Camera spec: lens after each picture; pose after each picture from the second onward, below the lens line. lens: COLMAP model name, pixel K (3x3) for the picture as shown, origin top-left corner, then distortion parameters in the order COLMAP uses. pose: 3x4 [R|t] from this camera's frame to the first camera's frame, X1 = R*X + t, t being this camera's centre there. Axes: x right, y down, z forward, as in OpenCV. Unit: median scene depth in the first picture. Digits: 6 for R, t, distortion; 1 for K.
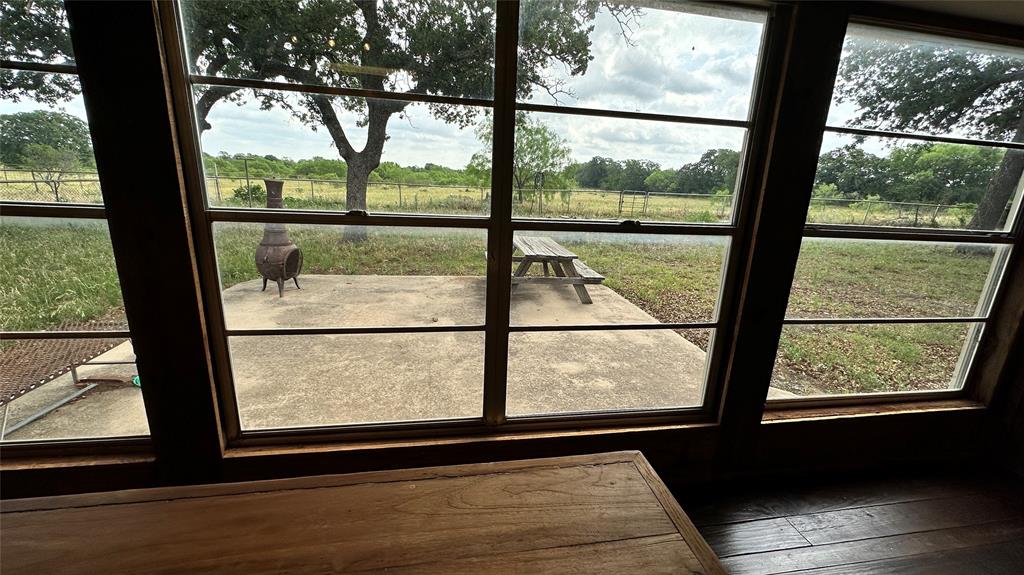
lens RADIAL K [[408.6, 0, 512.9], [0, 408.6, 286.6], [0, 0, 1]] dist [-0.002250, 0.000349]
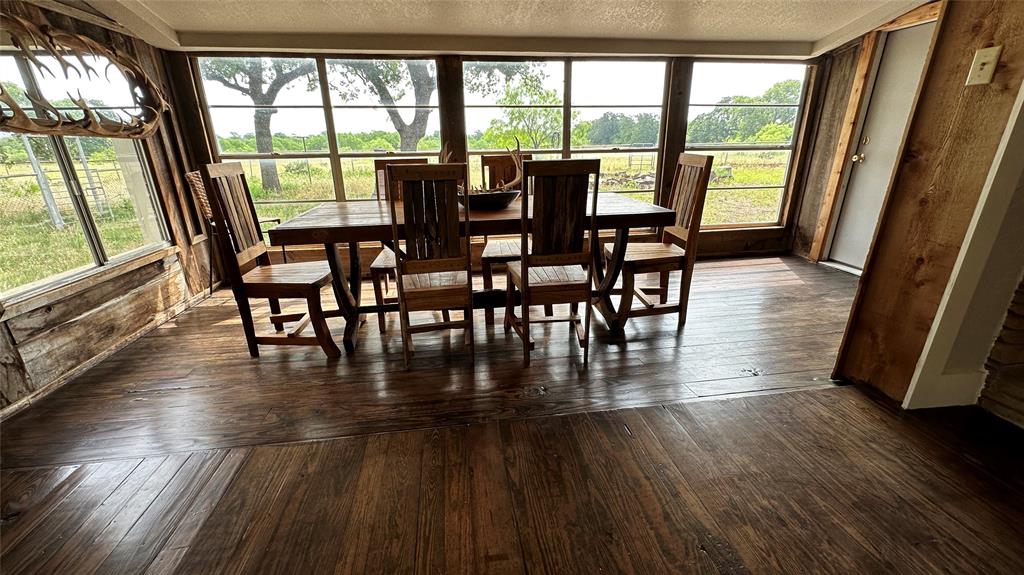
lens RADIAL K [[408.6, 0, 512.9], [0, 408.6, 286.6], [0, 0, 1]] dist [-0.002250, 0.000349]
pose [[0.997997, -0.050428, -0.038197, -0.035827], [0.053436, 0.995174, 0.082305, 0.054312], [0.033862, -0.084181, 0.995875, -0.195973]]
